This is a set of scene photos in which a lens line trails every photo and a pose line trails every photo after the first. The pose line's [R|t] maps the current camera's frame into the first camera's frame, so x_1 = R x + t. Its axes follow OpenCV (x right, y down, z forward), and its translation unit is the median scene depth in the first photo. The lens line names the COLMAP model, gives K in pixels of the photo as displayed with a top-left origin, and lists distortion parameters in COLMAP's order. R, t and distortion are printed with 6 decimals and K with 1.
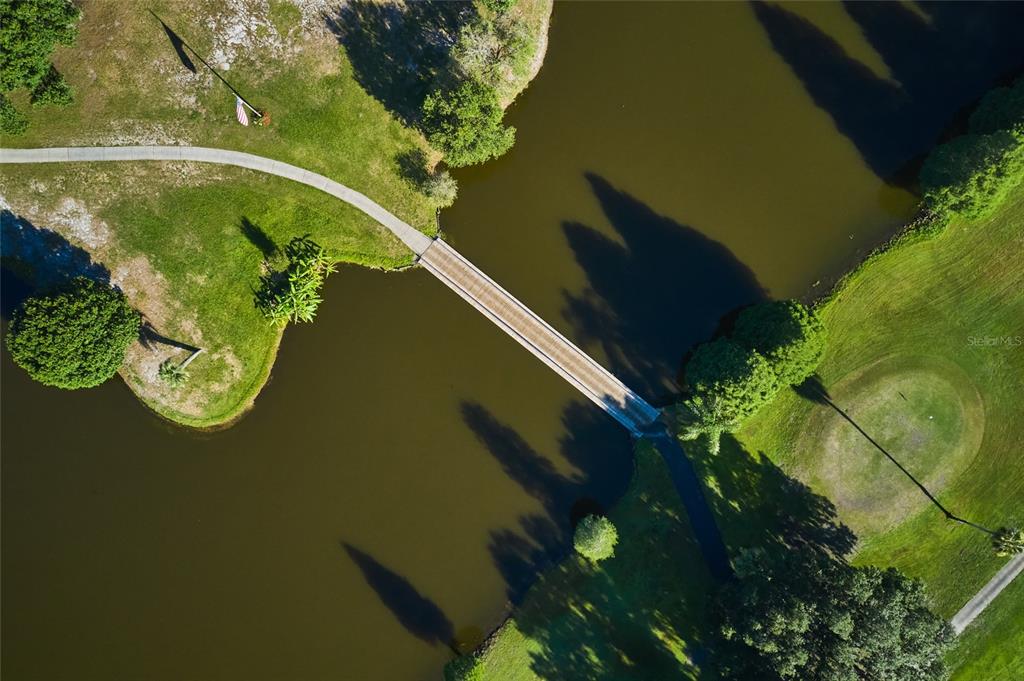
lens RADIAL K [[850.2, 0, 512.0], [0, 850.2, 340.5], [0, 0, 1]] dist [-0.015574, 0.010362]
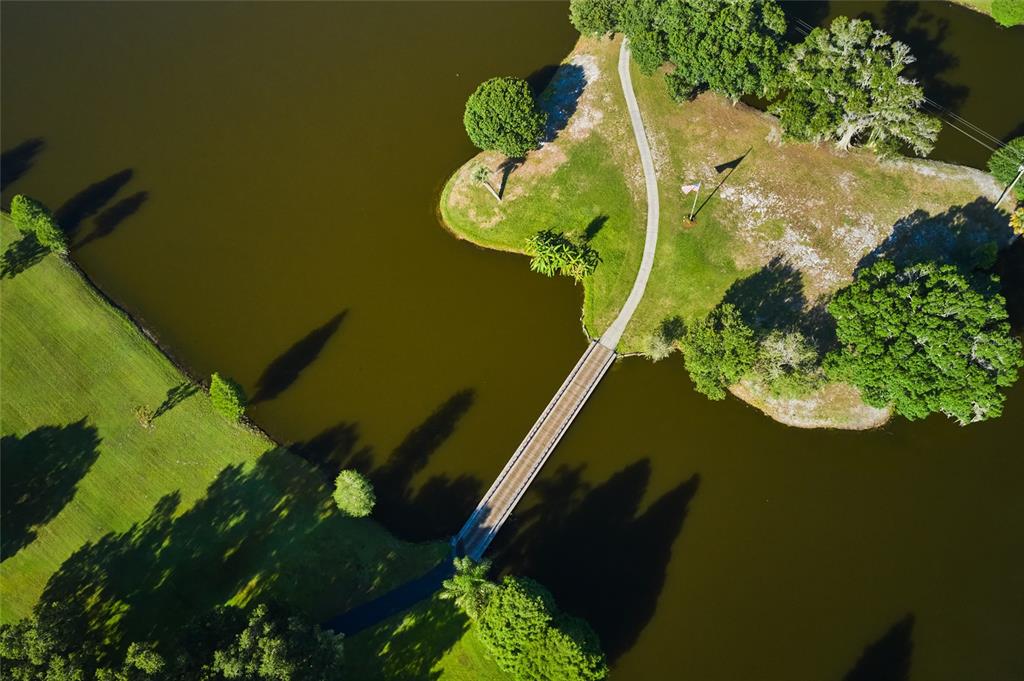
lens RADIAL K [[850.2, 0, 512.0], [0, 850.2, 340.5], [0, 0, 1]] dist [-0.015574, 0.010362]
pose [[0.092396, 0.852188, -0.515013, 0.475628], [-0.995673, 0.084212, -0.039283, 0.062103], [0.009894, 0.516415, 0.856282, 0.012171]]
